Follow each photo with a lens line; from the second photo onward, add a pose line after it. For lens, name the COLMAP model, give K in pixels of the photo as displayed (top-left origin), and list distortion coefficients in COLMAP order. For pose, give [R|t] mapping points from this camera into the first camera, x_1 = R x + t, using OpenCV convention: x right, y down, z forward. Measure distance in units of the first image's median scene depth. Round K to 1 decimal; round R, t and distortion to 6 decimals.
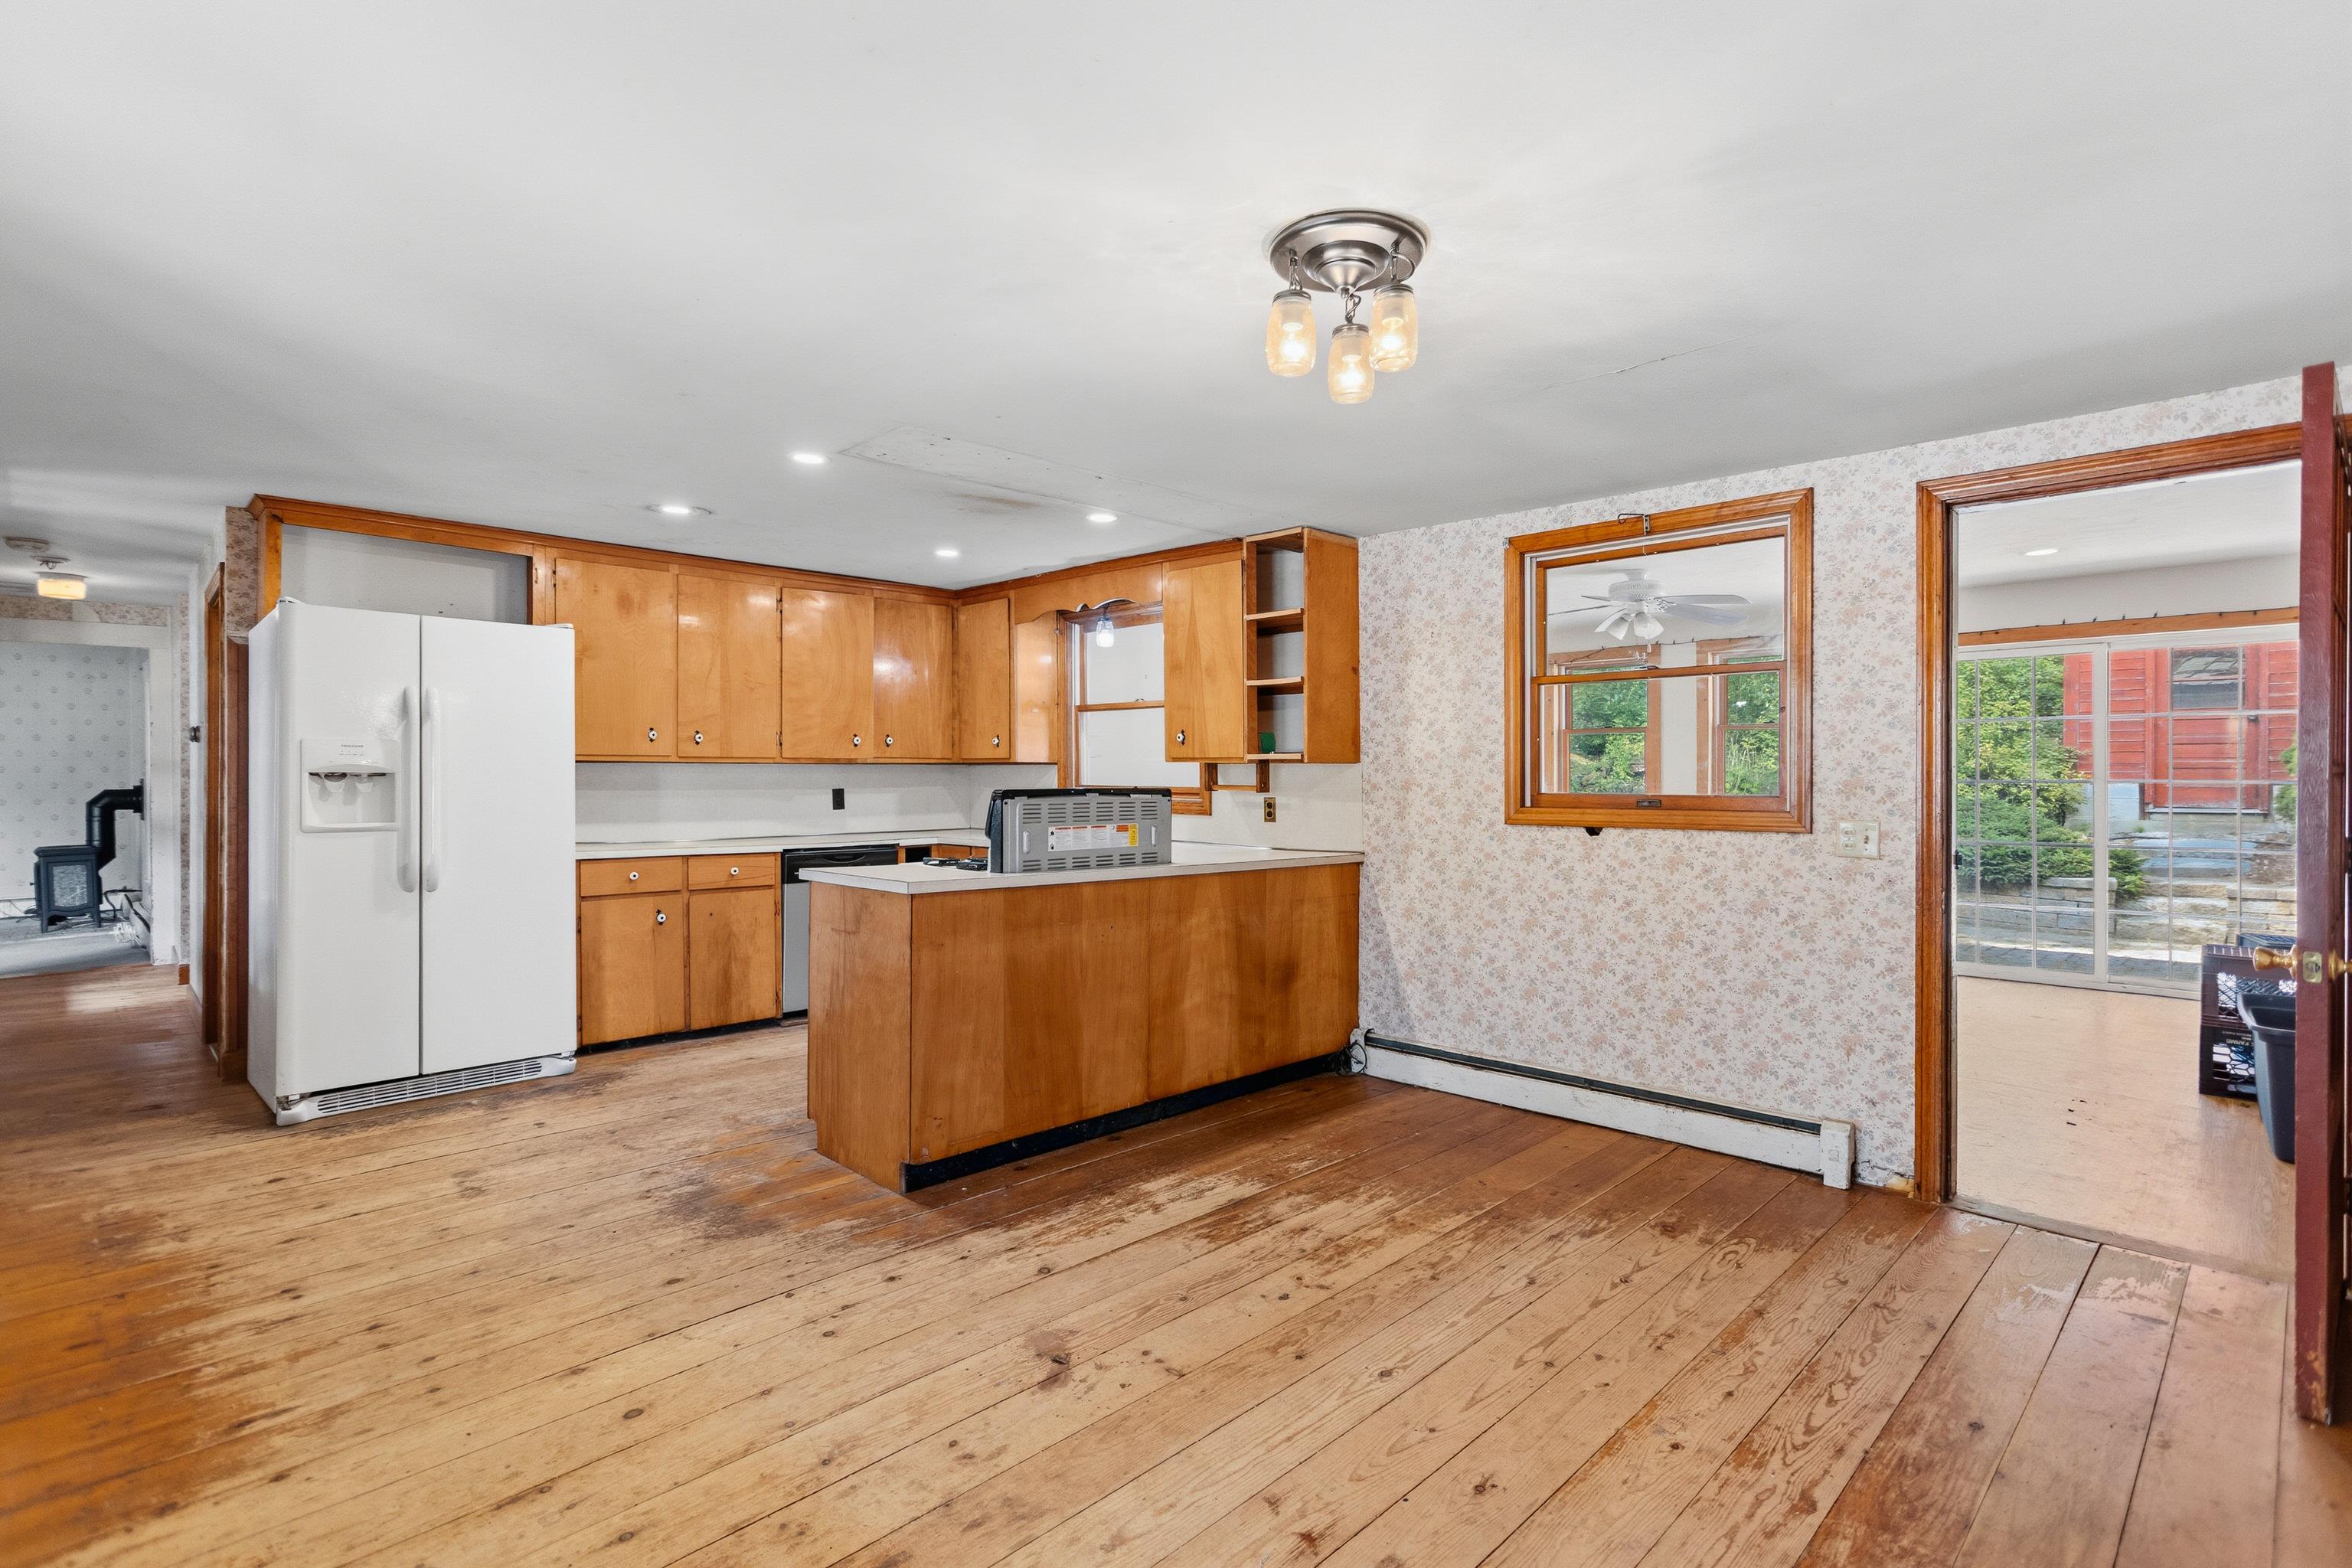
lens RADIAL K [[1117.9, 0, 1189.1], [0, 1117.9, 786.4], [0, 0, 1]] dist [0.001073, 0.000722]
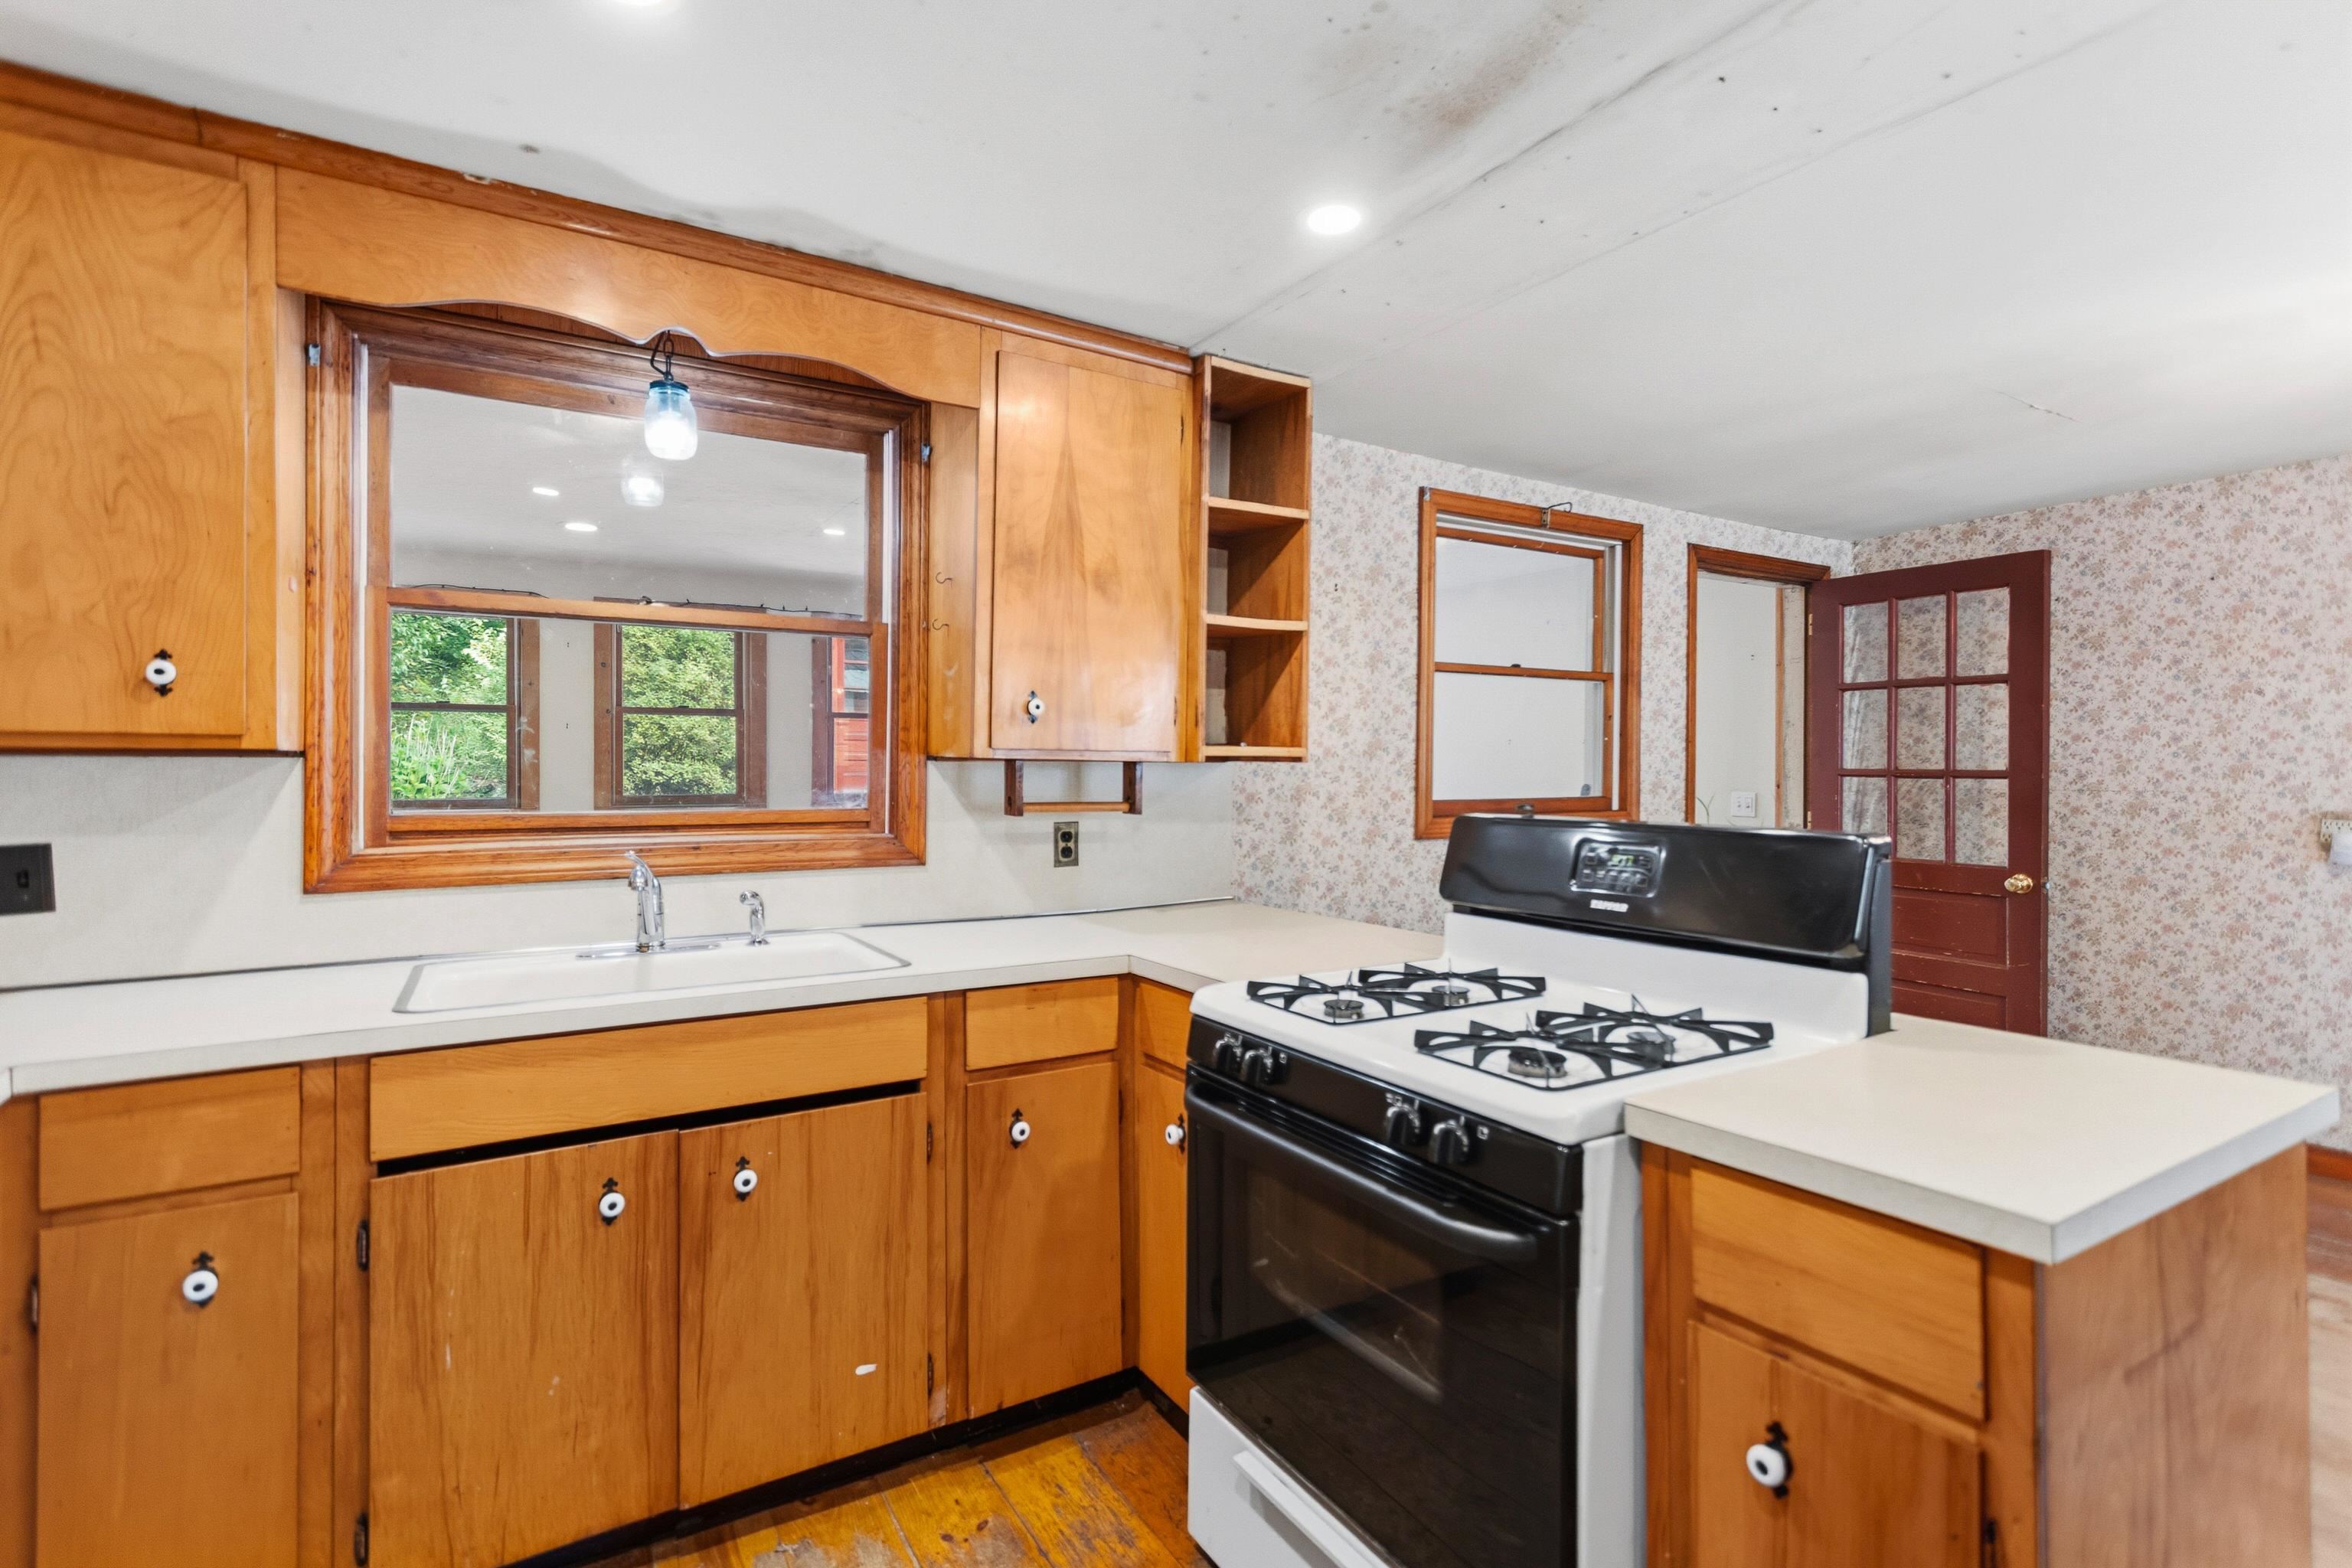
lens RADIAL K [[1117.9, 0, 1166.3], [0, 1117.9, 770.5], [0, 0, 1]] dist [0.001073, 0.000722]
pose [[0.242614, -0.007605, 0.970093, -0.757372], [0.009082, 0.999943, 0.005568, -0.030968], [-0.970080, 0.007459, 0.242669, 1.360837]]
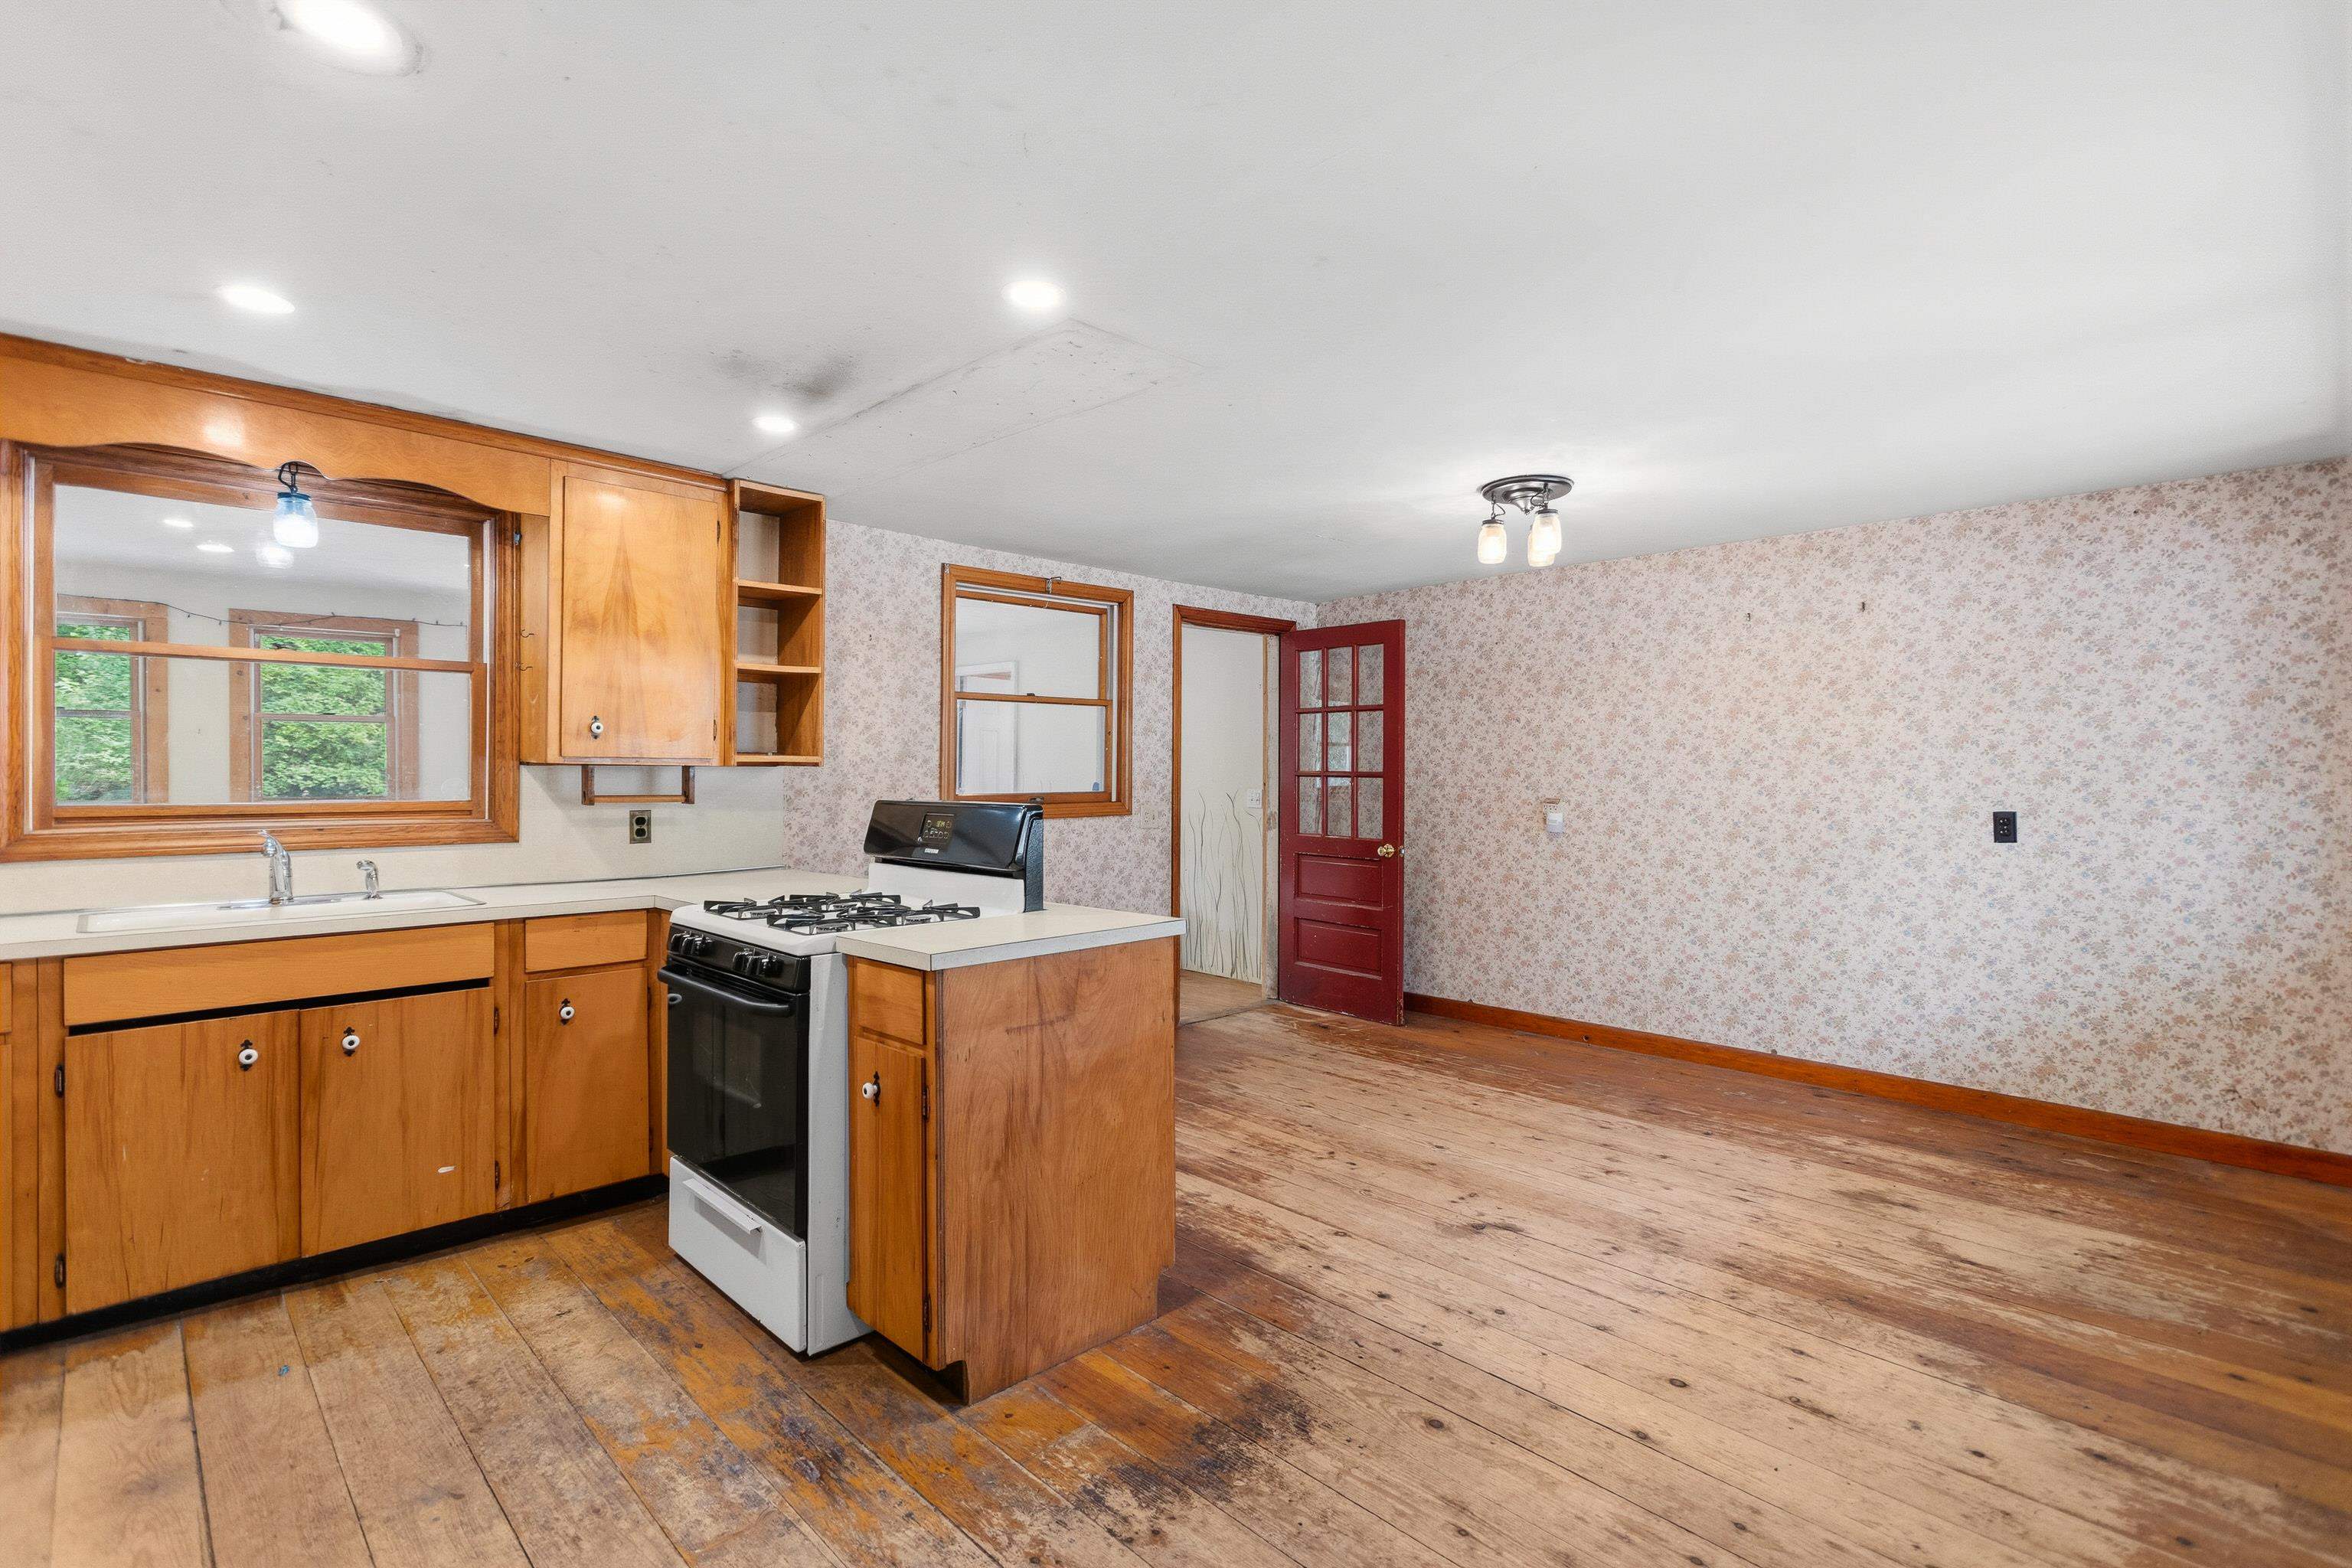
lens RADIAL K [[1117.9, 0, 1179.5], [0, 1117.9, 778.7], [0, 0, 1]] dist [0.001073, 0.000722]
pose [[0.013452, -0.011478, 0.999844, -1.125579], [0.009338, 0.999892, 0.011353, -0.028139], [-0.999866, 0.009184, 0.013558, 1.043203]]
